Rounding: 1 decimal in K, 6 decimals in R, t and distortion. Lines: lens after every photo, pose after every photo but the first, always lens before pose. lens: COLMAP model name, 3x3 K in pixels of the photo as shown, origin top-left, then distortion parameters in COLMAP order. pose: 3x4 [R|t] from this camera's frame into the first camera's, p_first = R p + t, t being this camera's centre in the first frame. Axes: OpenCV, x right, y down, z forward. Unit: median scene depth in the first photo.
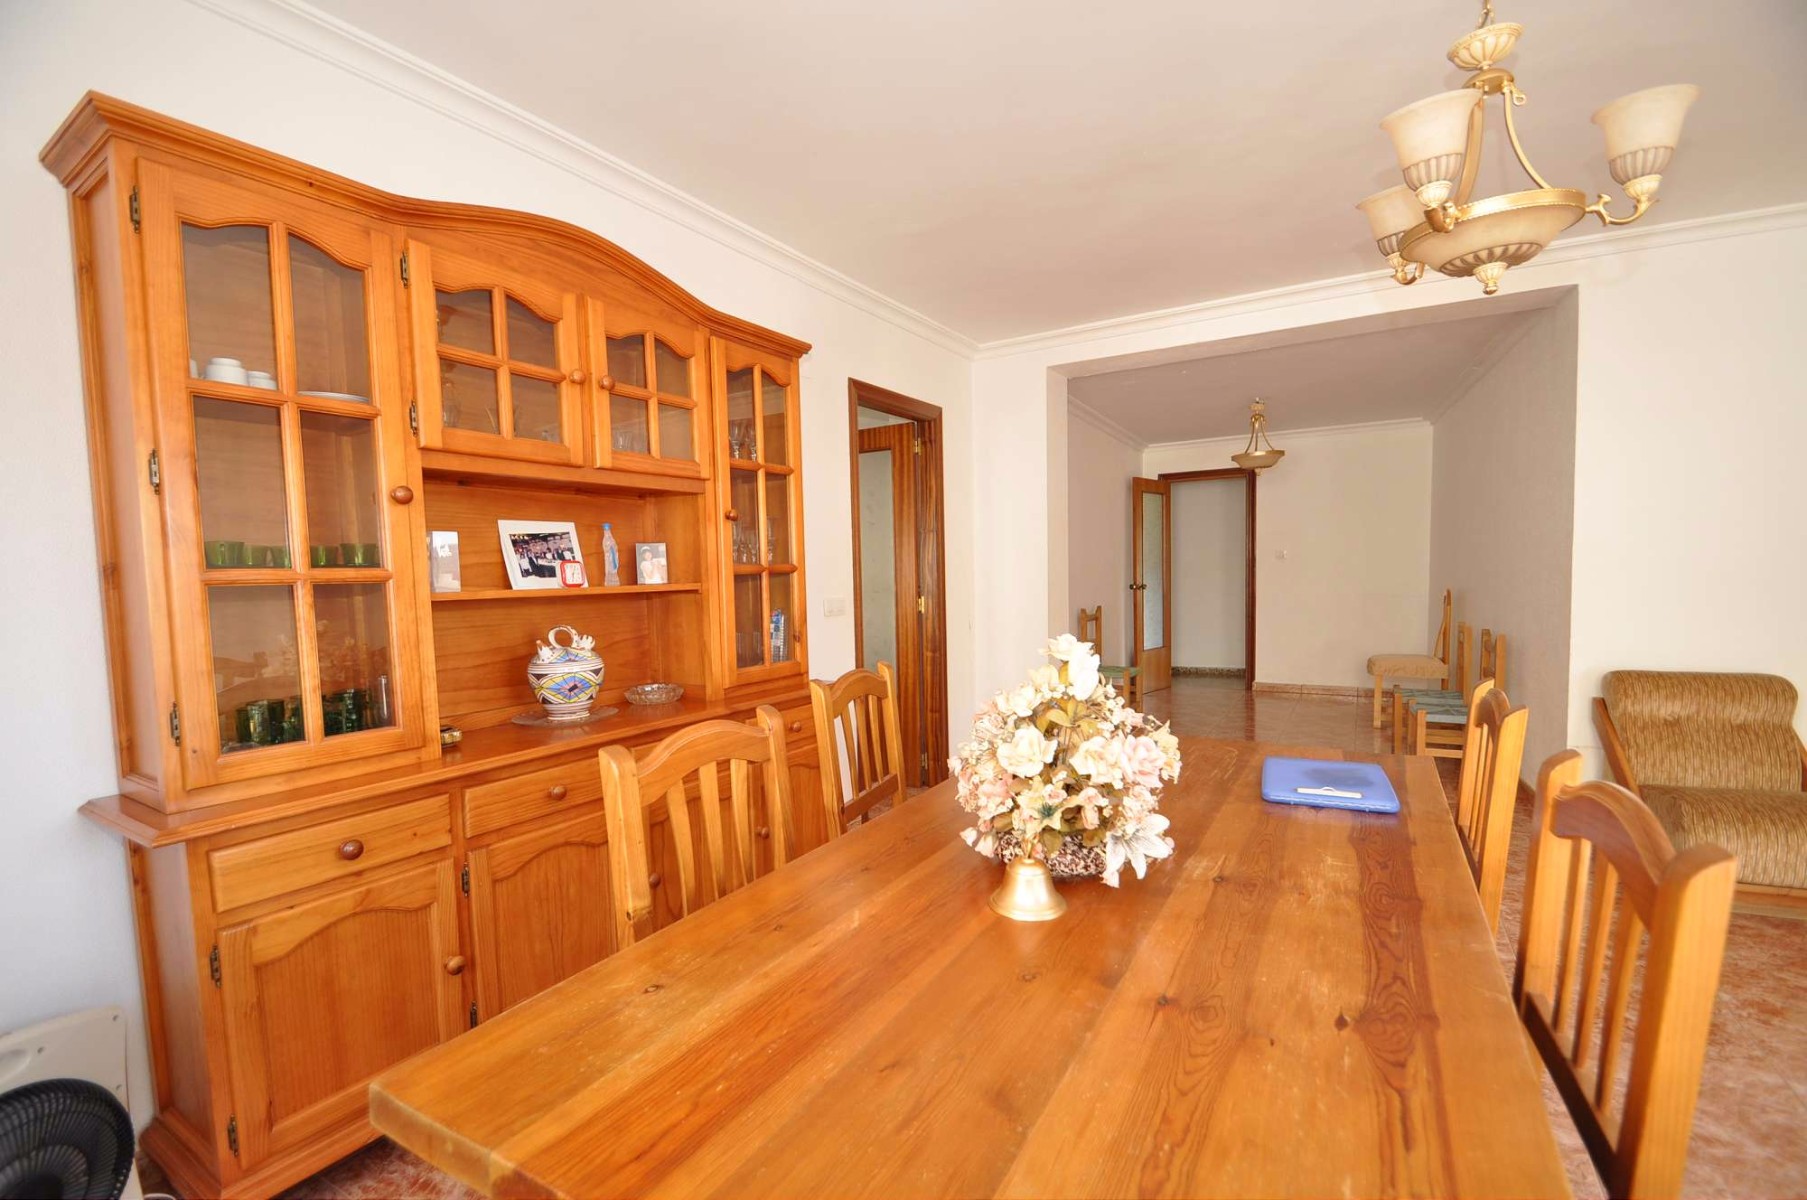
lens RADIAL K [[788.4, 0, 904.9], [0, 788.4, 612.2], [0, 0, 1]] dist [0.008780, -0.011921]
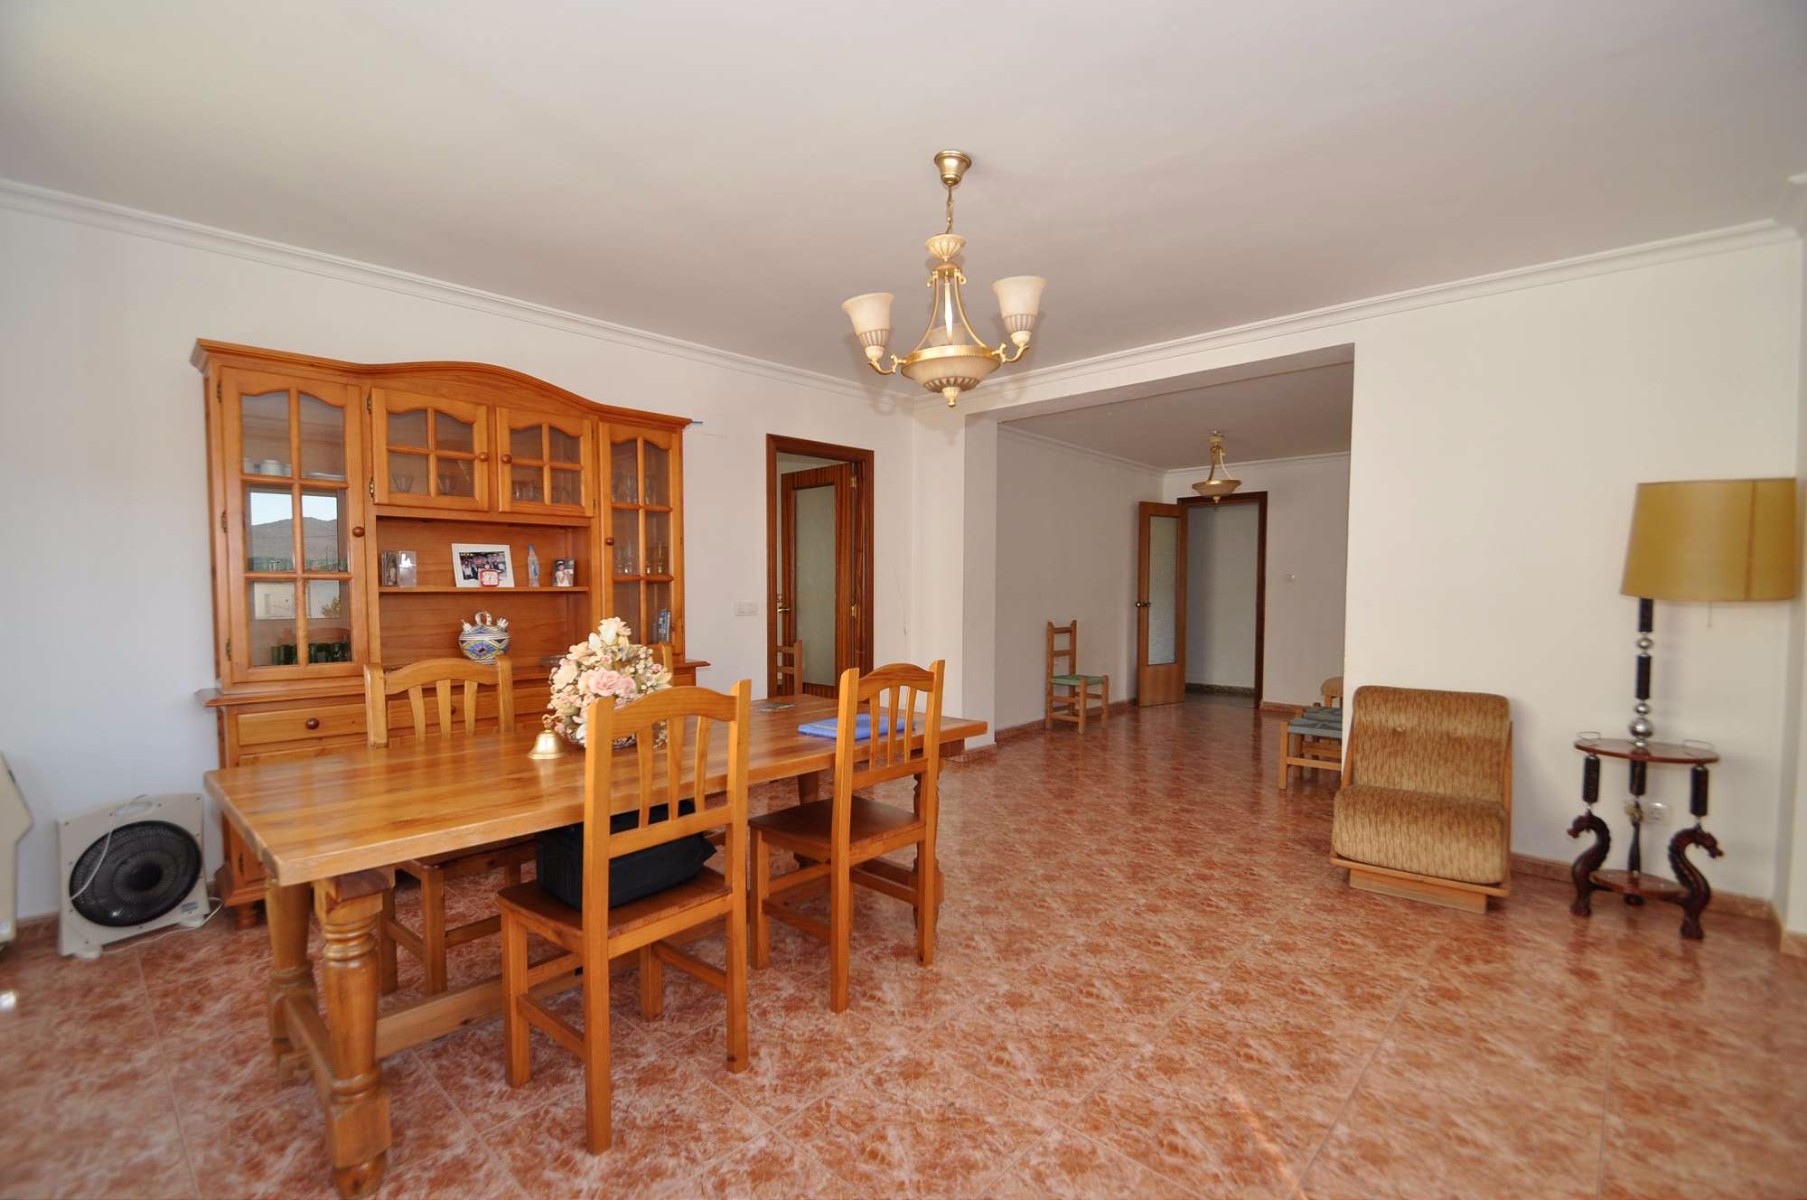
lens RADIAL K [[788.4, 0, 901.2], [0, 788.4, 609.6], [0, 0, 1]] dist [0.008780, -0.011921]
pose [[0.976238, 0.030966, -0.214478, 0.631191], [-0.035437, 0.999227, -0.017034, 0.010033], [0.213784, 0.024230, 0.976580, -0.316983]]
